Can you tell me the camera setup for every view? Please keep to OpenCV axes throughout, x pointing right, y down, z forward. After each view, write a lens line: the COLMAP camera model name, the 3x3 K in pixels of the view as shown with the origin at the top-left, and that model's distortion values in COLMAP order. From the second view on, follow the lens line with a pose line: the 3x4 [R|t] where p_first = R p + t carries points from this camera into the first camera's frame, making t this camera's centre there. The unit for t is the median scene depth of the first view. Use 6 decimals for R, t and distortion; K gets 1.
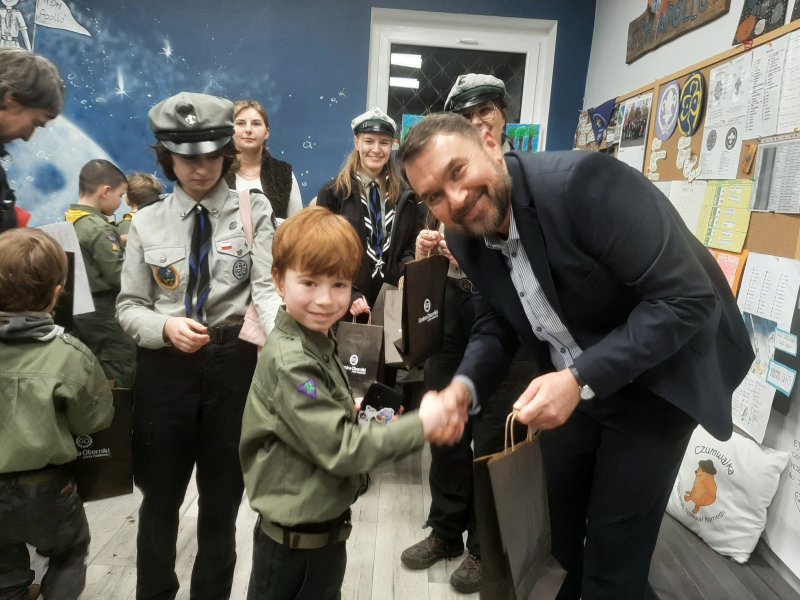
lens RADIAL K [[625.1, 0, 407.2], [0, 625.1, 298.1], [0, 0, 1]] dist [0.035507, -0.071367]
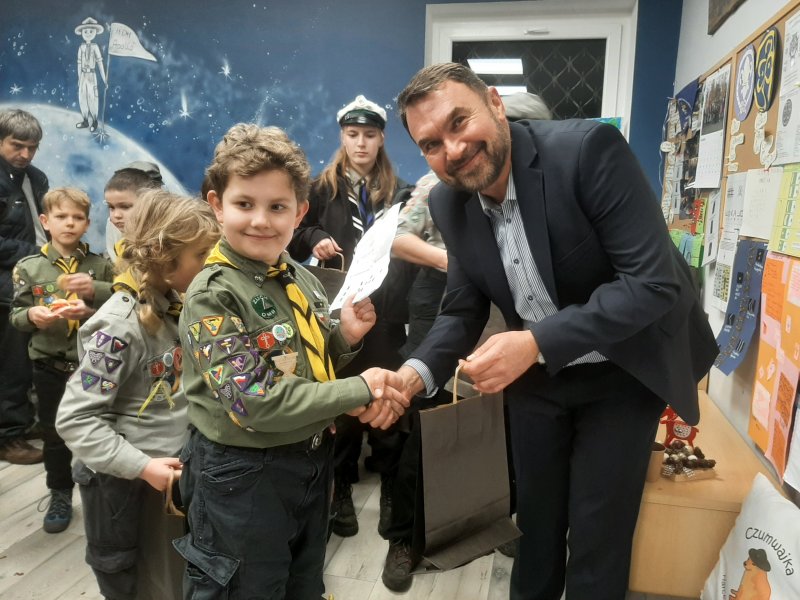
lens RADIAL K [[630.4, 0, 404.5], [0, 630.4, 296.1], [0, 0, 1]] dist [0.050227, -0.104965]
pose [[0.973224, -0.002855, -0.229842, 0.125876], [-0.004909, 0.999437, -0.033201, -0.002612], [0.229807, 0.033441, 0.972662, 0.098927]]
